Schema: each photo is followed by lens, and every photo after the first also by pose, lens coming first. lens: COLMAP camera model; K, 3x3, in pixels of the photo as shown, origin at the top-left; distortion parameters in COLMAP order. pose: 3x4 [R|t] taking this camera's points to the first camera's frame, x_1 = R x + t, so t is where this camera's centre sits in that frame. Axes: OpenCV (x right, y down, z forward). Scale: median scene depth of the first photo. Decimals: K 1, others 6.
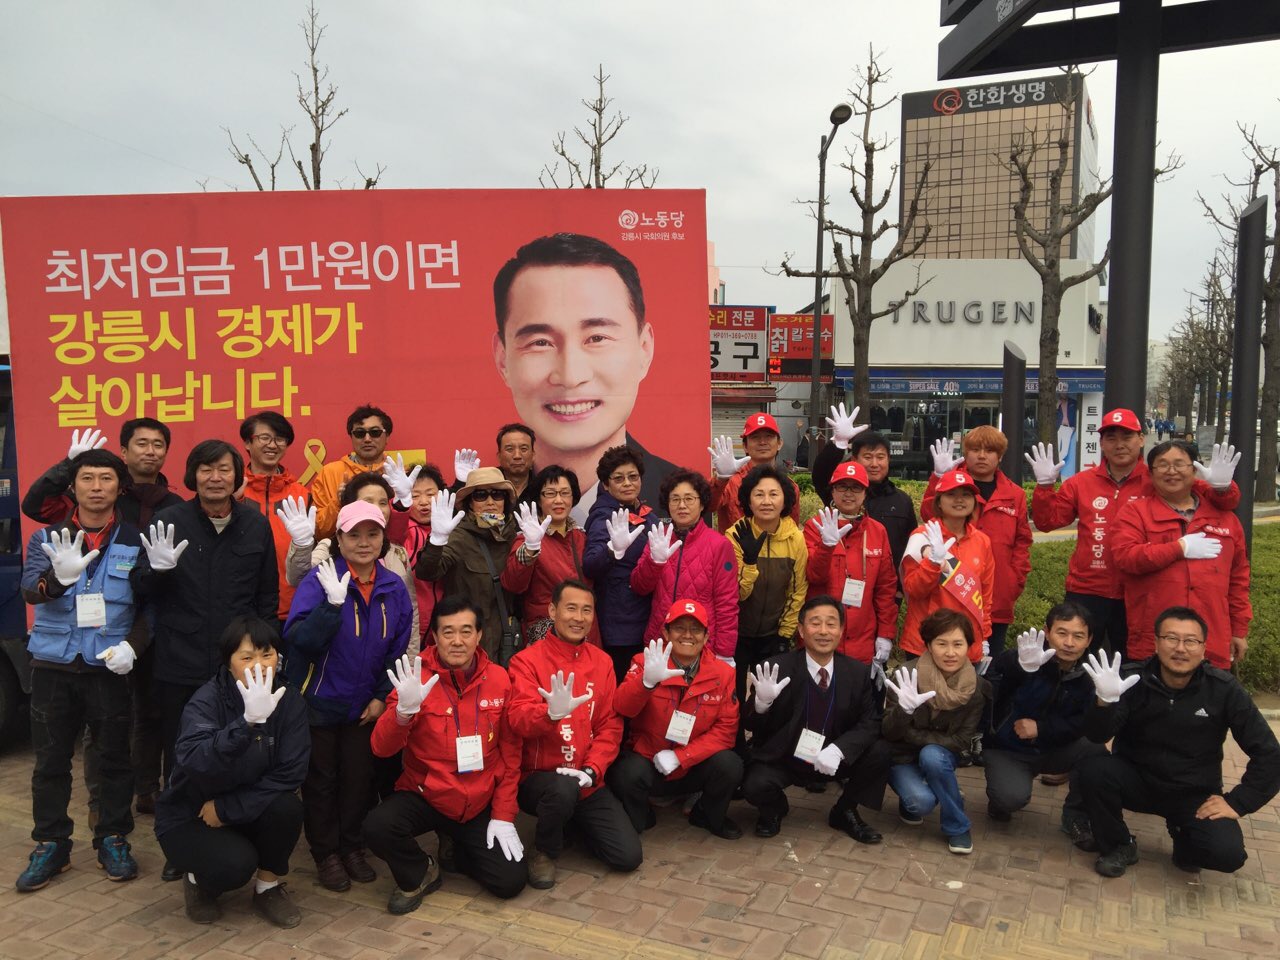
lens RADIAL K [[1077.2, 0, 641.7], [0, 1077.2, 477.5], [0, 0, 1]] dist [0.031621, -0.042658]
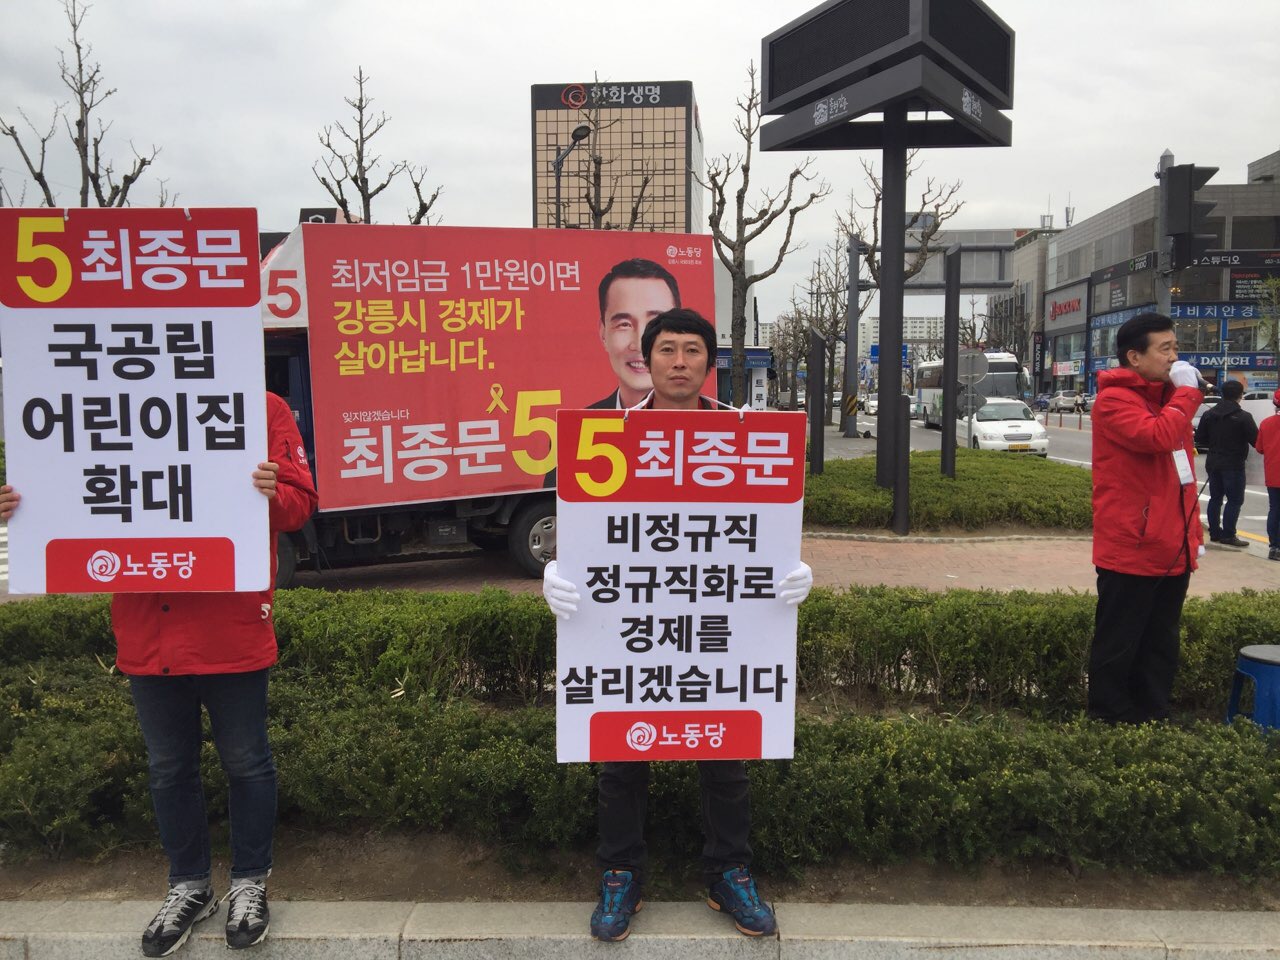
lens RADIAL K [[1077.2, 0, 639.5], [0, 1077.2, 482.0], [0, 0, 1]] dist [0.031621, -0.042658]
pose [[0.940858, -0.033124, 0.337179, -0.651532], [0.025505, 0.999310, 0.027004, 0.072586], [-0.337841, -0.016807, 0.941053, -0.574879]]
